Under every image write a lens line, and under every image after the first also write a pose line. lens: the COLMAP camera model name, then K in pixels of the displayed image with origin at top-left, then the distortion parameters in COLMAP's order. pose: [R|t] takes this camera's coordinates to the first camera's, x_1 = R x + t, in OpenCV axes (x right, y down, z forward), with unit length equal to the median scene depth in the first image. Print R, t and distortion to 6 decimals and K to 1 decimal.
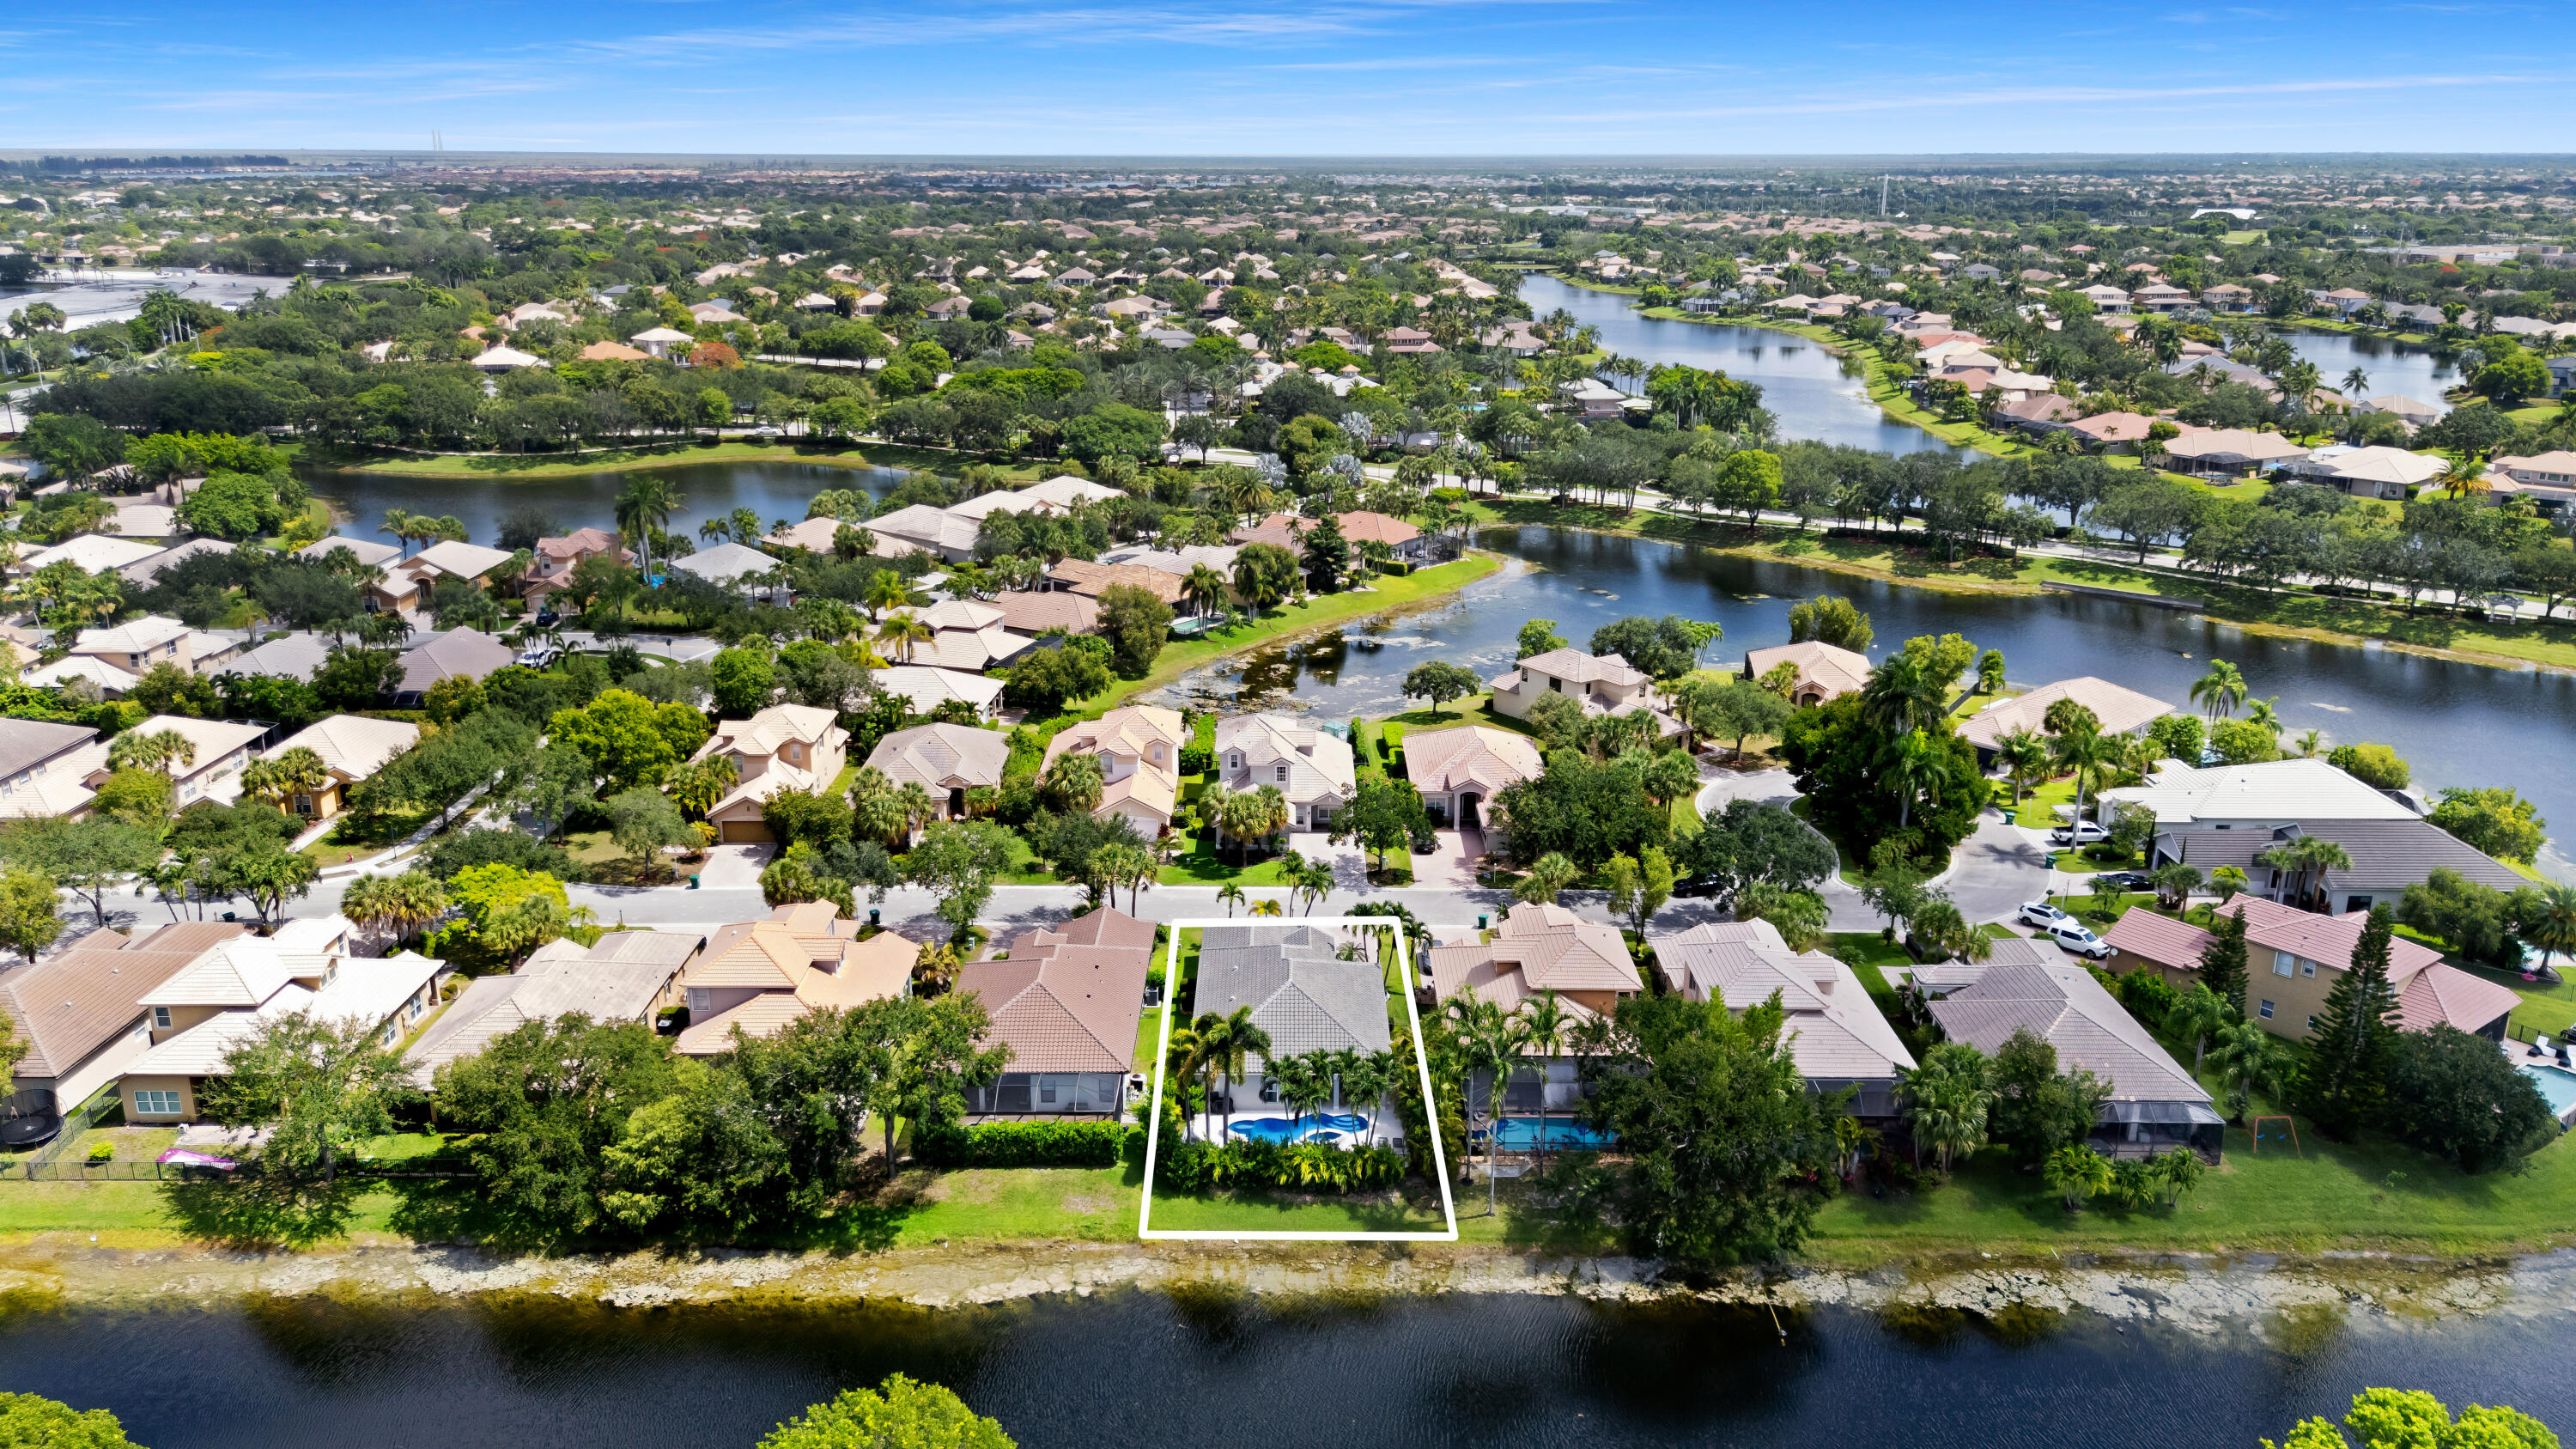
lens RADIAL K [[1885.0, 0, 1272.3], [0, 1885.0, 712.4], [0, 0, 1]] dist [0.094480, -0.118909]
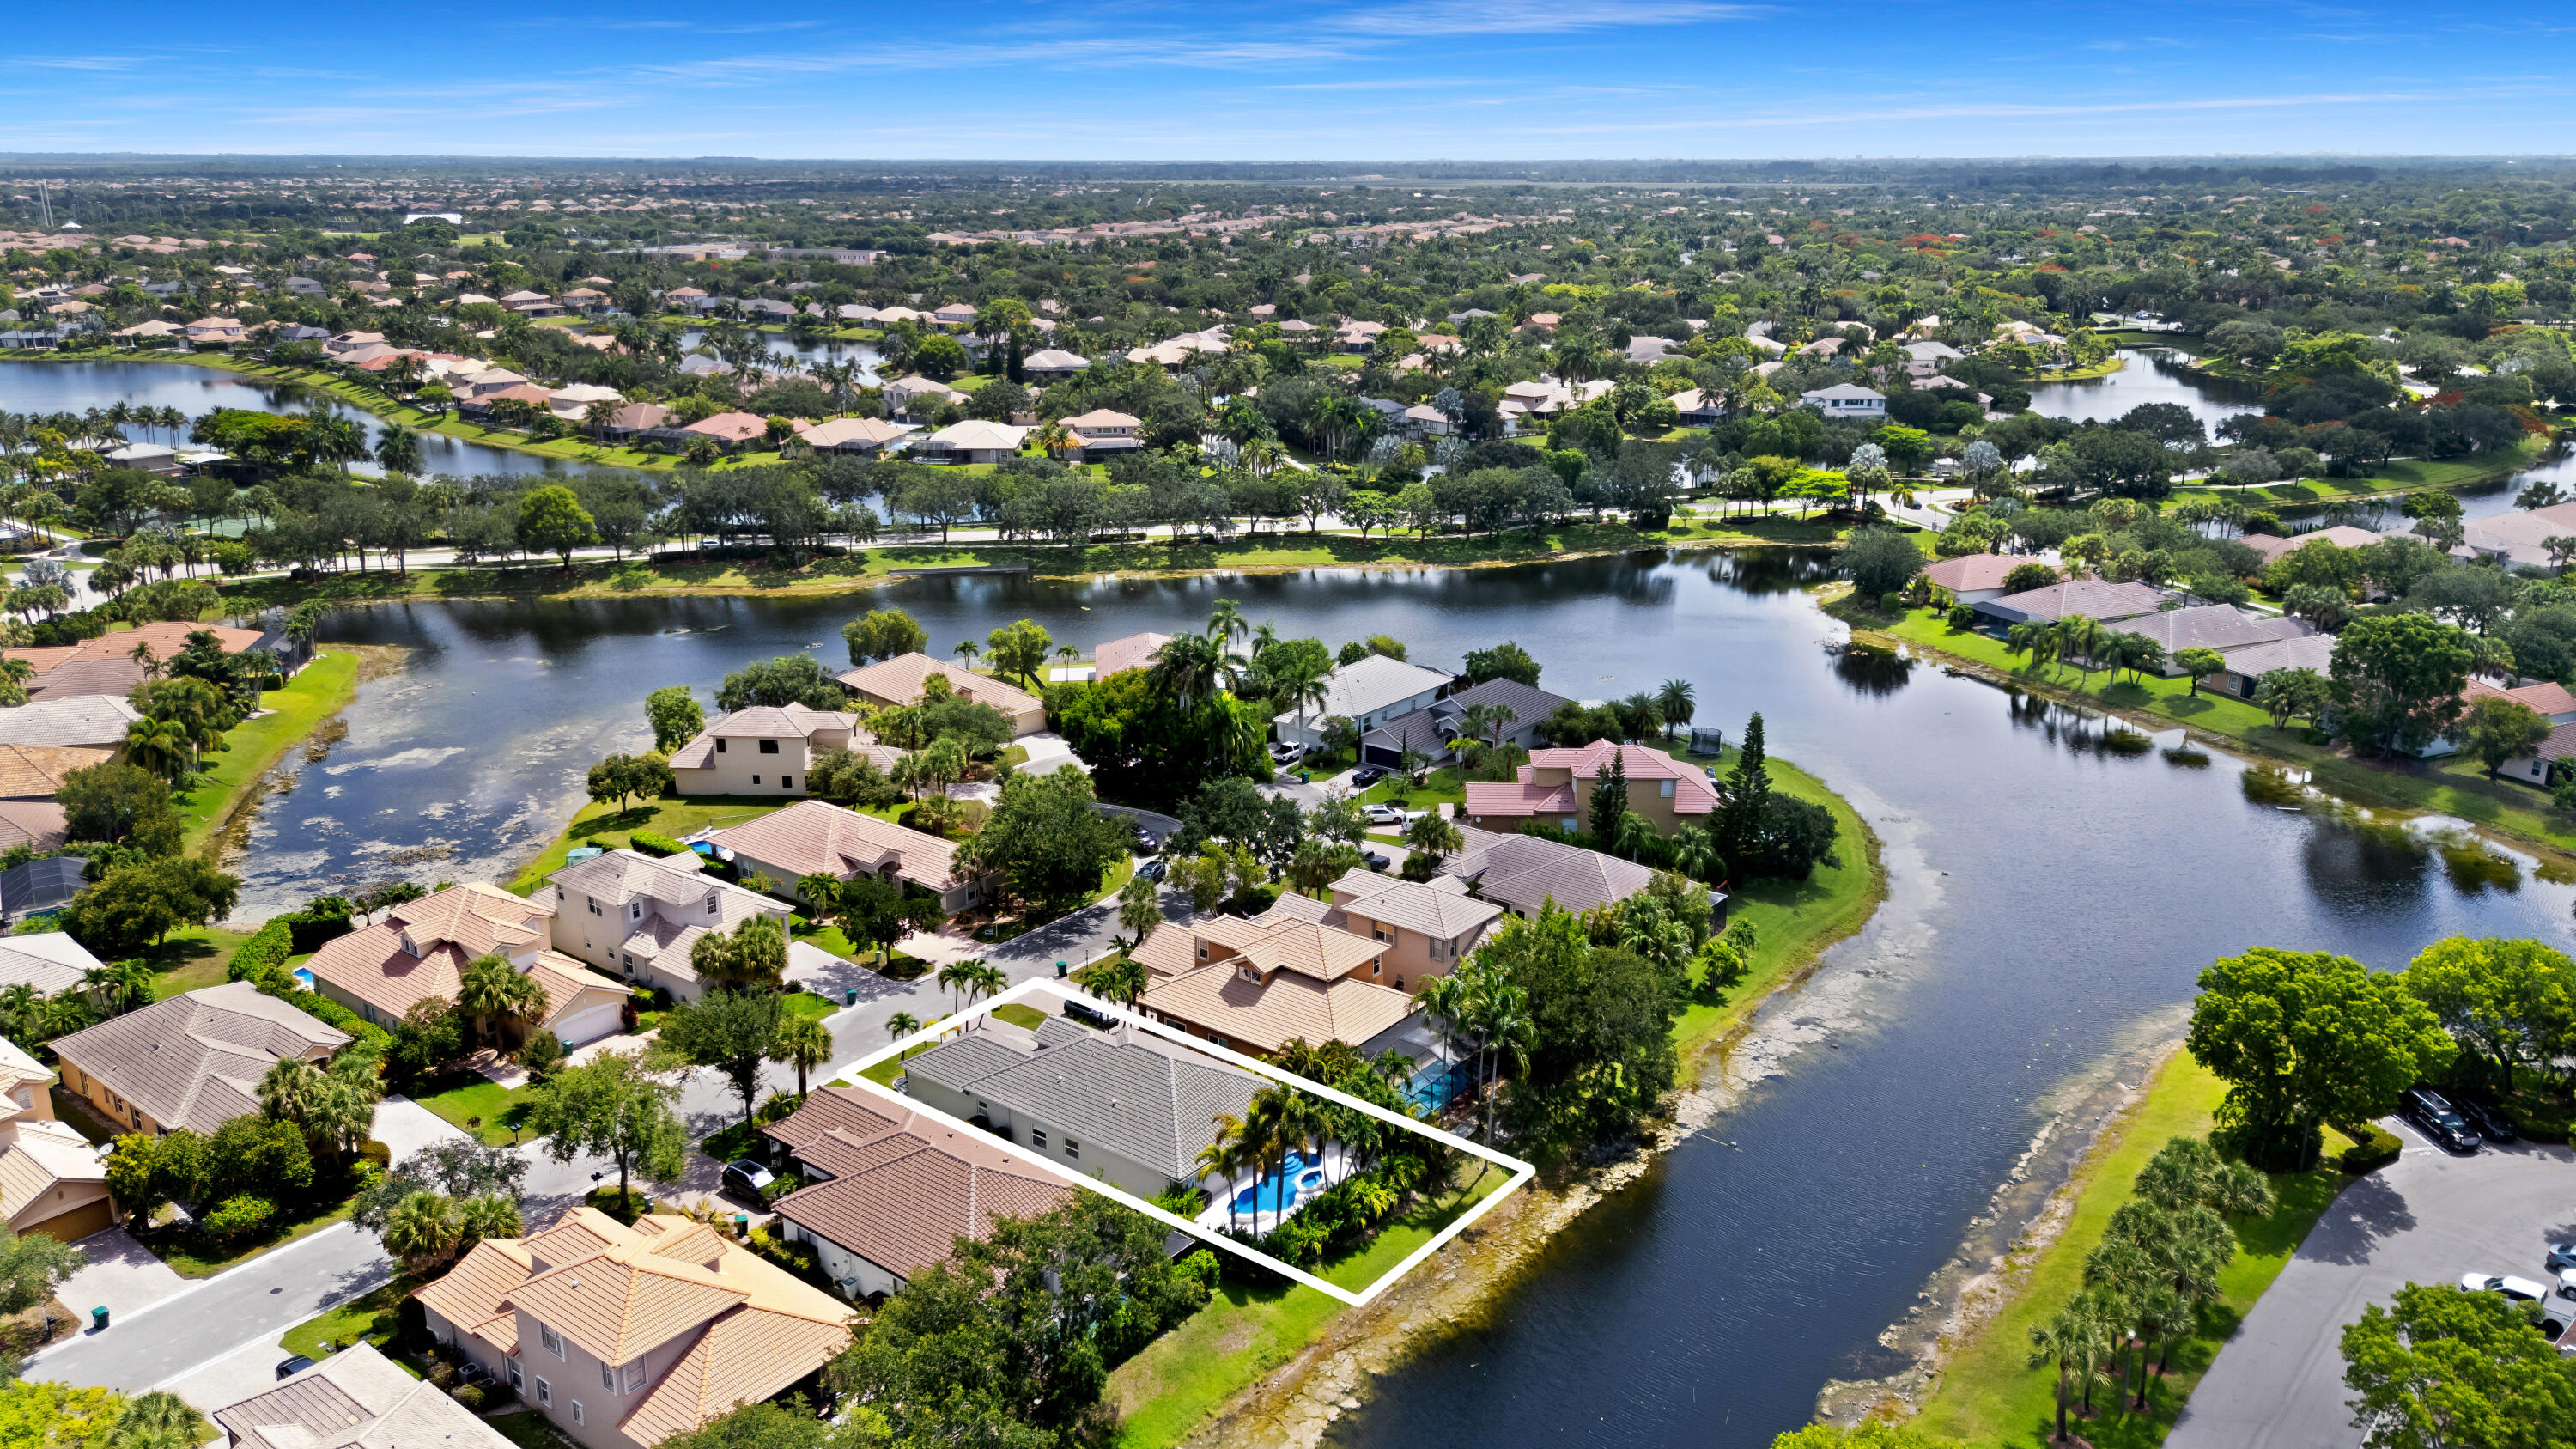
lens RADIAL K [[1885.0, 0, 1272.3], [0, 1885.0, 712.4], [0, 0, 1]] dist [0.094480, -0.118909]
pose [[0.623153, -0.221456, 0.750092, -0.280675], [0.222506, 0.969641, 0.101424, -0.050210], [-0.749781, 0.103697, 0.653510, 0.137481]]
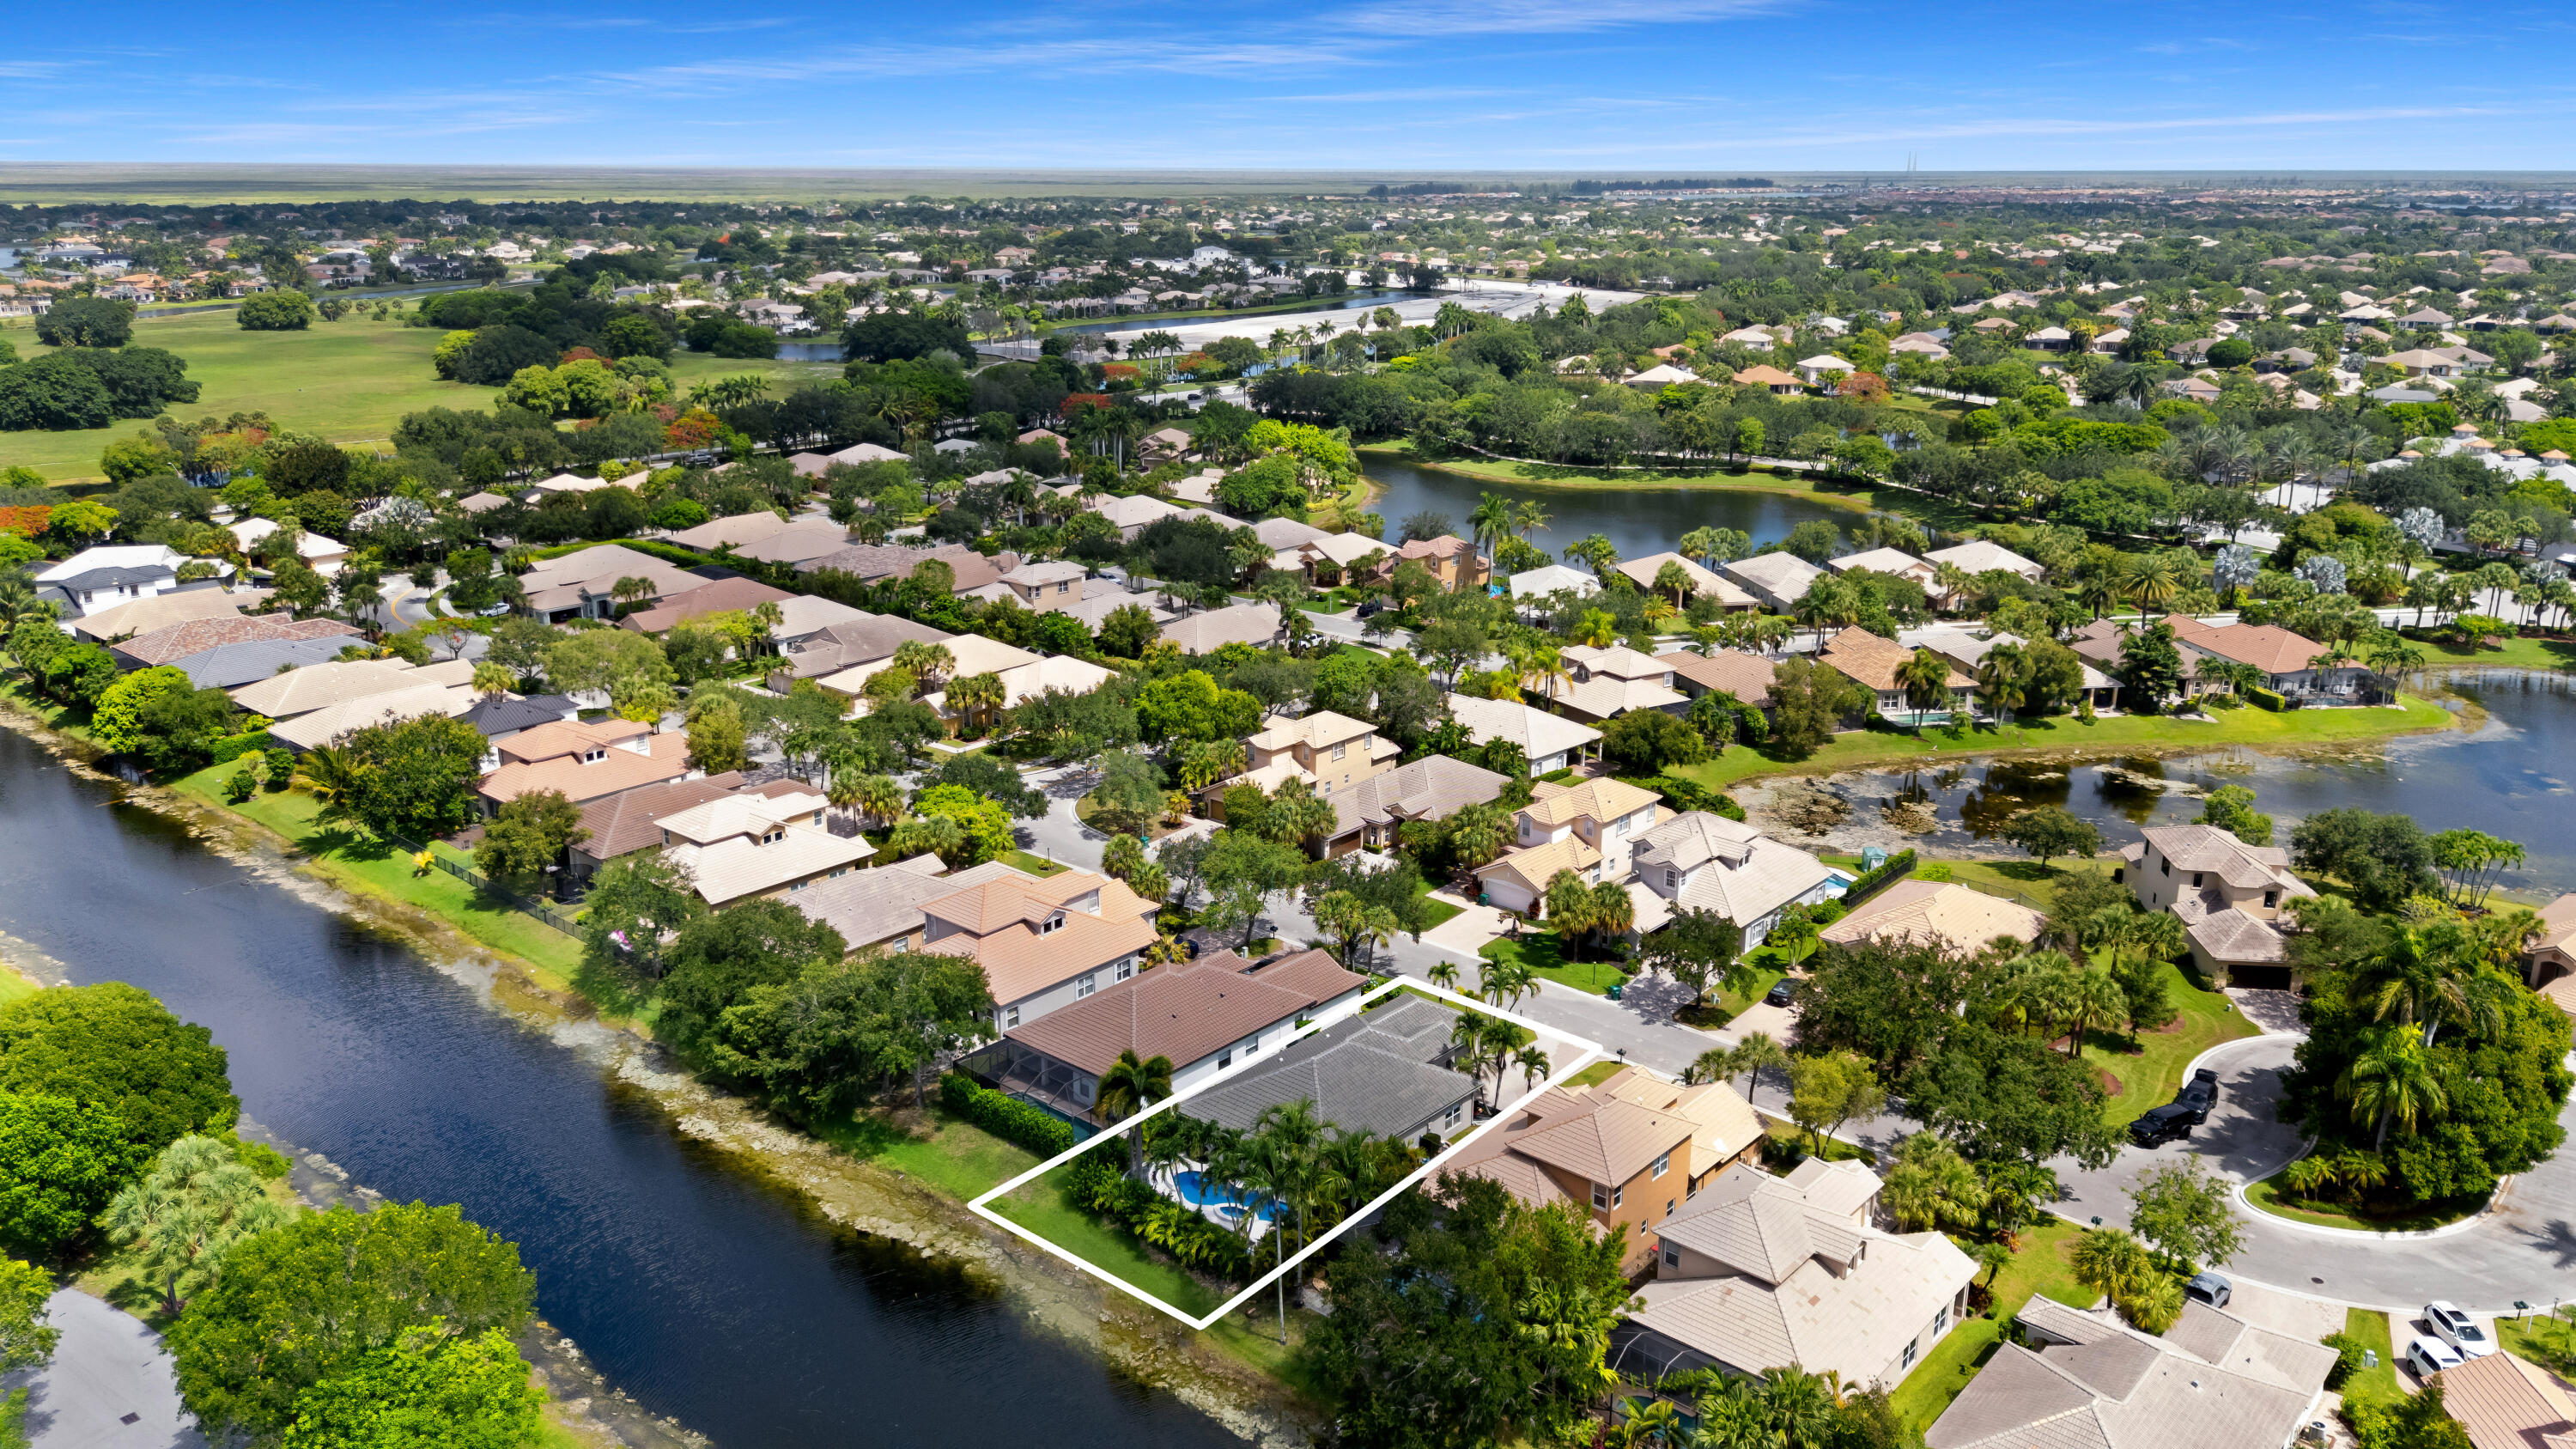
lens RADIAL K [[1885.0, 0, 1272.3], [0, 1885.0, 712.4], [0, 0, 1]] dist [0.094480, -0.118909]
pose [[0.756751, 0.181112, -0.628113, 0.253457], [-0.187152, 0.980659, 0.057285, -0.037702], [0.626340, 0.074202, 0.776011, 0.092522]]
